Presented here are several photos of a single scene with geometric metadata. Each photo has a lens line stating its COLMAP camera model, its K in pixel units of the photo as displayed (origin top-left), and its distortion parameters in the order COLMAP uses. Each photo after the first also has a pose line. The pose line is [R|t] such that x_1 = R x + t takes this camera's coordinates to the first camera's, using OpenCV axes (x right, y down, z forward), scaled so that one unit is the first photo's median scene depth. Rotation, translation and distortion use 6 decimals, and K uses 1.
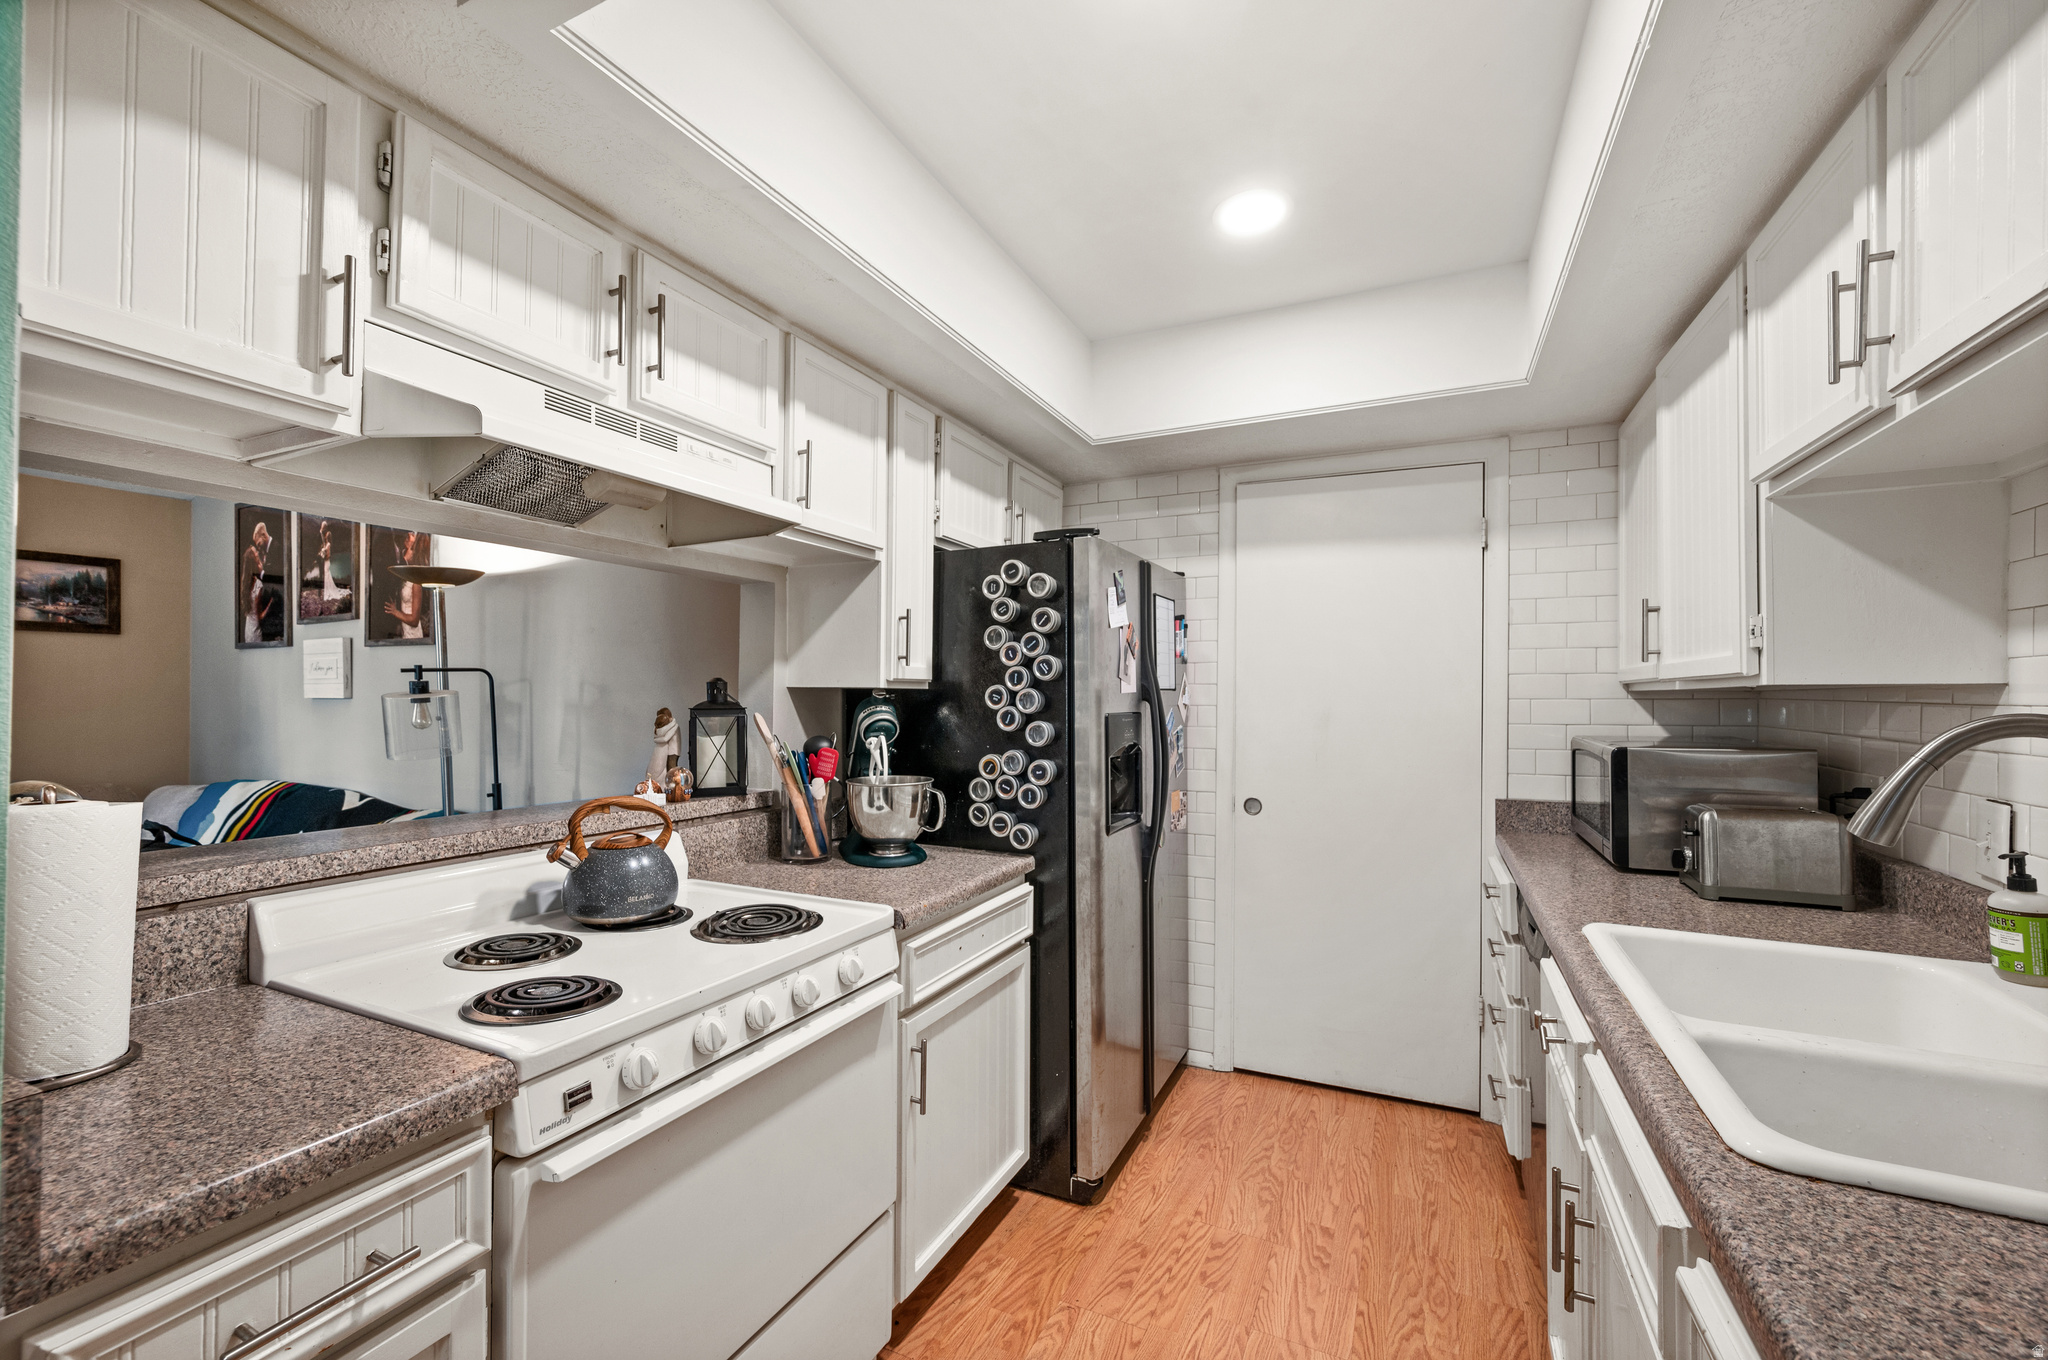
lens RADIAL K [[820.7, 0, 1029.0], [0, 820.7, 691.5], [0, 0, 1]] dist [-0.003435, 0.000270]
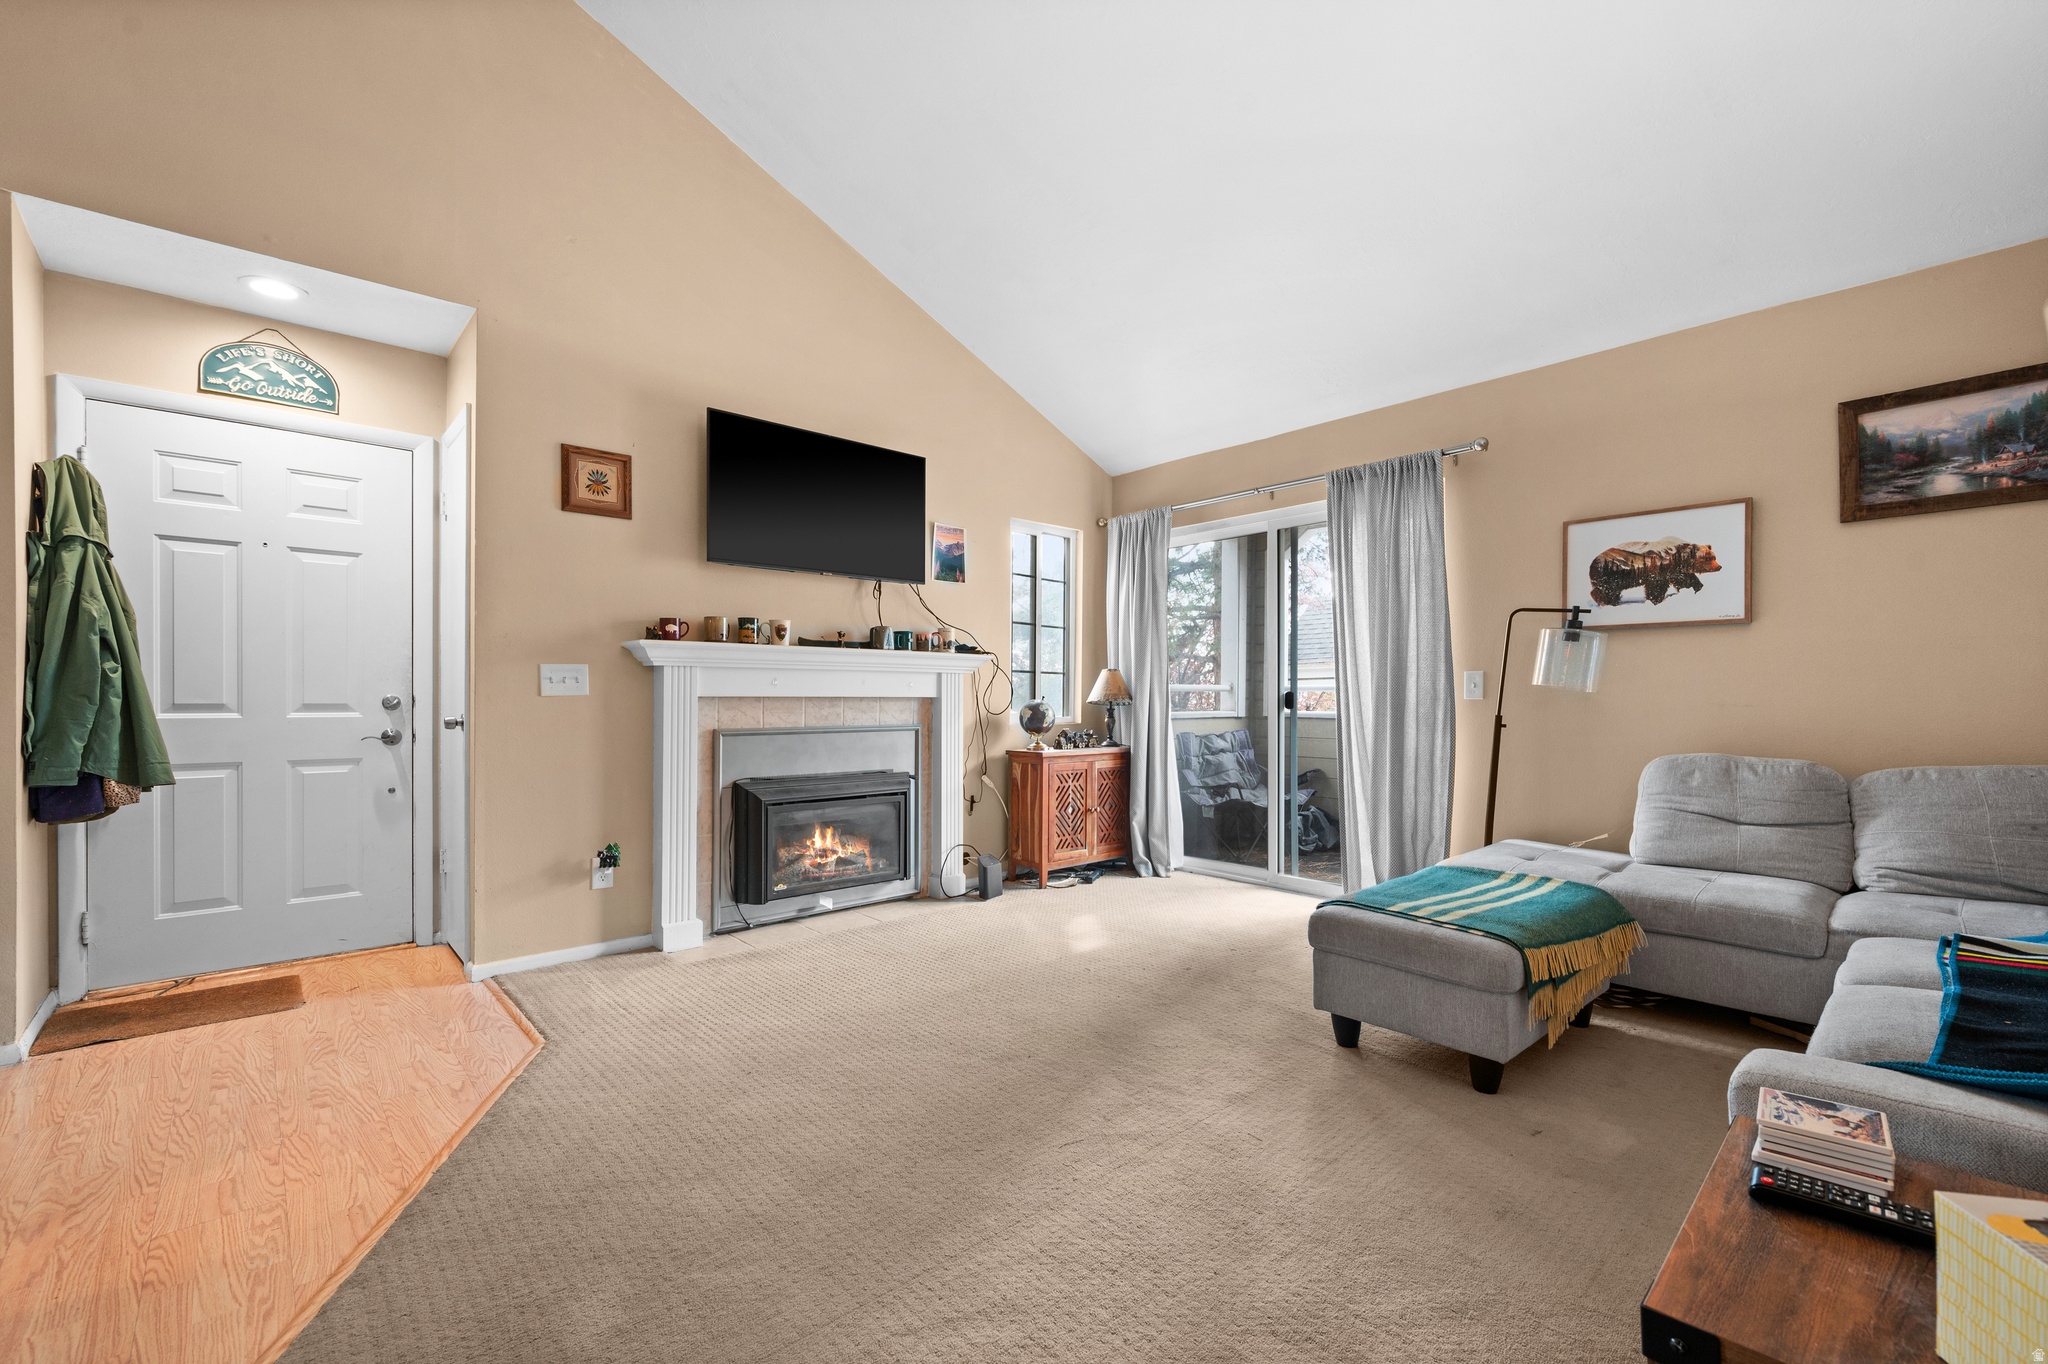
lens RADIAL K [[861.9, 0, 1022.8], [0, 861.9, 704.1], [0, 0, 1]] dist [-0.001467, -0.000322]
pose [[-0.381038, 0.000133, -0.924559, -0.351344], [0.005170, 0.999985, -0.001986, 0.071836], [0.924545, -0.005537, -0.381033, 0.601391]]
